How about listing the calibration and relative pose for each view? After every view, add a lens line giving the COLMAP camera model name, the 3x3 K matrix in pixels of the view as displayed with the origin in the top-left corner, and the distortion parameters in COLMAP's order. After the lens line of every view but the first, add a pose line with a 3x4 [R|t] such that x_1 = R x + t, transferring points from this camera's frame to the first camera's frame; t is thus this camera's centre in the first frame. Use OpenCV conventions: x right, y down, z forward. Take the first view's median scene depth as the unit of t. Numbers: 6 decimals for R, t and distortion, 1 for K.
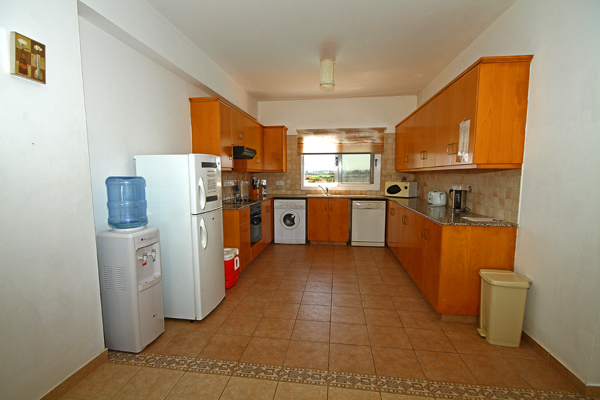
lens RADIAL K [[283.4, 0, 300.0], [0, 283.4, 201.4], [0, 0, 1]] dist [-0.000717, -0.000040]
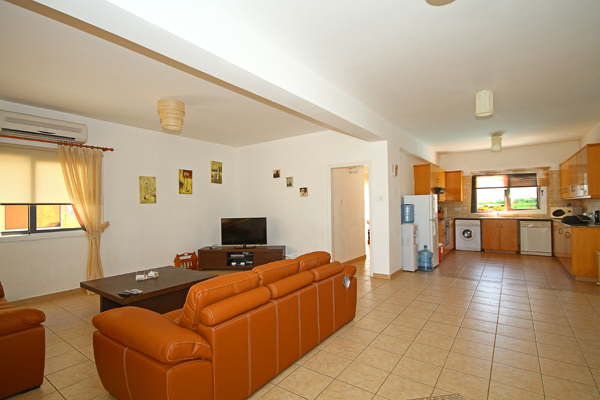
lens RADIAL K [[293.0, 0, 297.3], [0, 293.0, 202.4], [0, 0, 1]] dist [0.001708, -0.000449]
pose [[0.876954, -0.017798, -0.480245, -0.078061], [-0.032378, 0.994855, -0.095992, 0.077790], [0.479482, 0.099730, 0.871866, -0.762482]]
